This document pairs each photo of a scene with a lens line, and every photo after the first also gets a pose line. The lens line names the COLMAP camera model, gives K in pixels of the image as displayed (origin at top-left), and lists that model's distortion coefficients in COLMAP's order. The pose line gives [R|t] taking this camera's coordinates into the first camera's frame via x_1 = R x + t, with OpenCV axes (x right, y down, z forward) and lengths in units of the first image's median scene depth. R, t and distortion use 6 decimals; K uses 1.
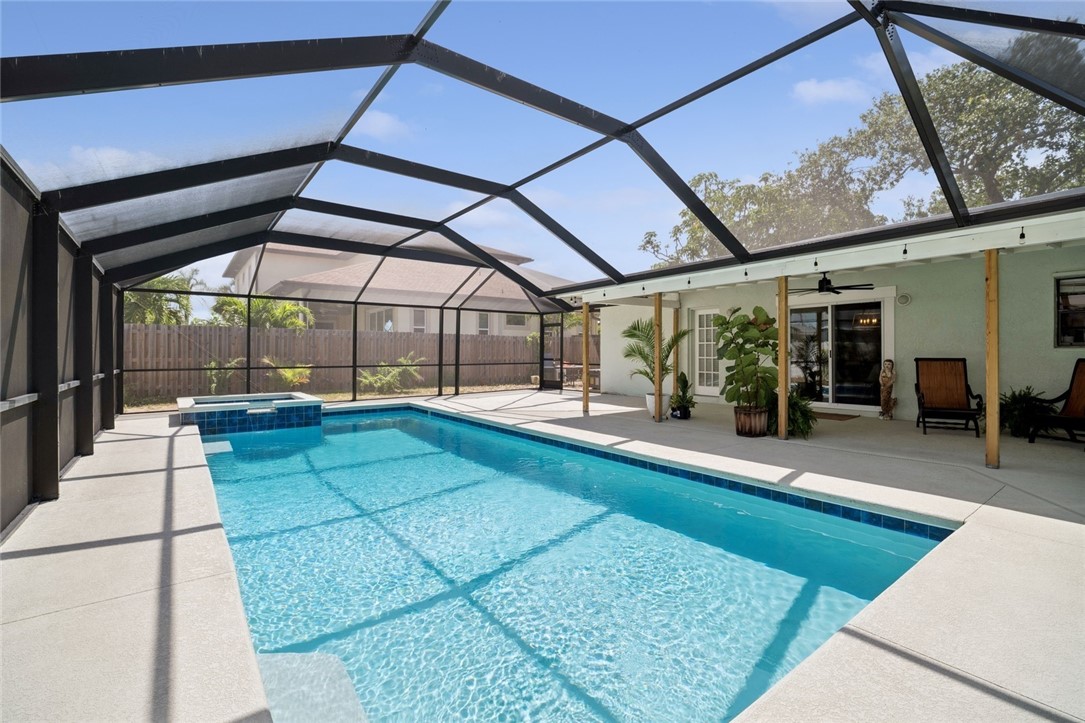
lens RADIAL K [[482.0, 0, 542.6], [0, 482.0, 355.5], [0, 0, 1]] dist [-0.010351, -0.000524]
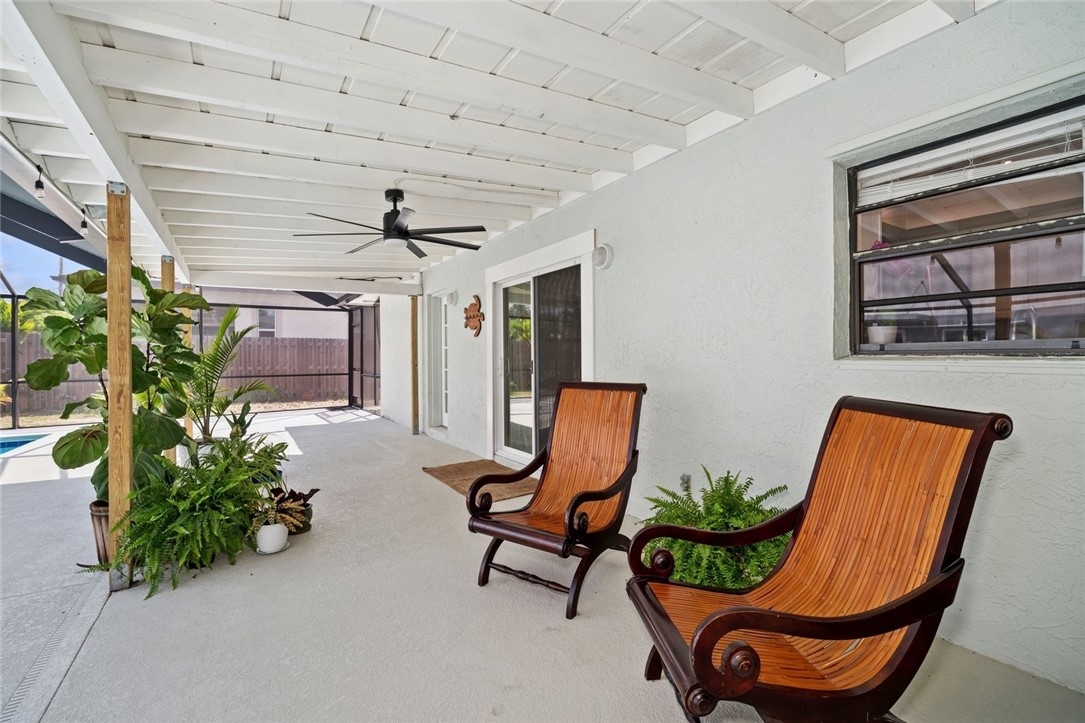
lens RADIAL K [[482.0, 0, 542.6], [0, 482.0, 355.5], [0, 0, 1]] dist [-0.010351, -0.000524]
pose [[0.996356, -0.003258, -0.085225, 0.737114], [0.002477, 0.999954, -0.009267, -0.013152], [0.085252, 0.009022, 0.996319, 0.516868]]
